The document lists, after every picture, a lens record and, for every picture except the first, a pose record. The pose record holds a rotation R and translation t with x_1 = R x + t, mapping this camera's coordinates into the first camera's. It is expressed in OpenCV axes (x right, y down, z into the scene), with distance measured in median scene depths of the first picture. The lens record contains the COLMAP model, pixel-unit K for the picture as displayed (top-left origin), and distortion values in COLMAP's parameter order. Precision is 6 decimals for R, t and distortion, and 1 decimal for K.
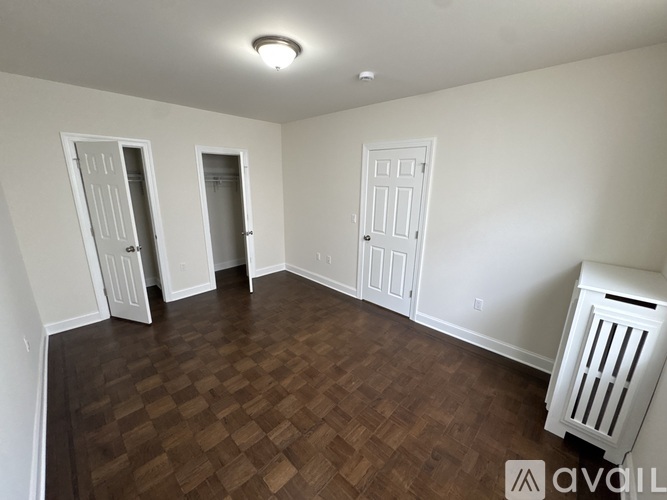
lens RADIAL K [[266.9, 0, 333.1], [0, 266.9, 248.2], [0, 0, 1]] dist [-0.000054, 0.000033]
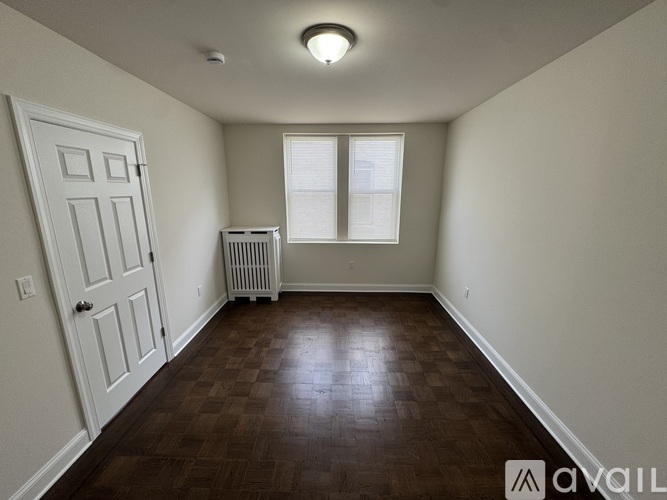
lens RADIAL K [[266.9, 0, 333.1], [0, 266.9, 248.2], [0, 0, 1]] dist [-0.000054, 0.000033]
pose [[-0.690880, -0.173736, 0.701784, -0.548700], [0.168489, 0.905276, 0.389984, -0.268480], [-0.703062, 0.387675, -0.596164, 1.020507]]
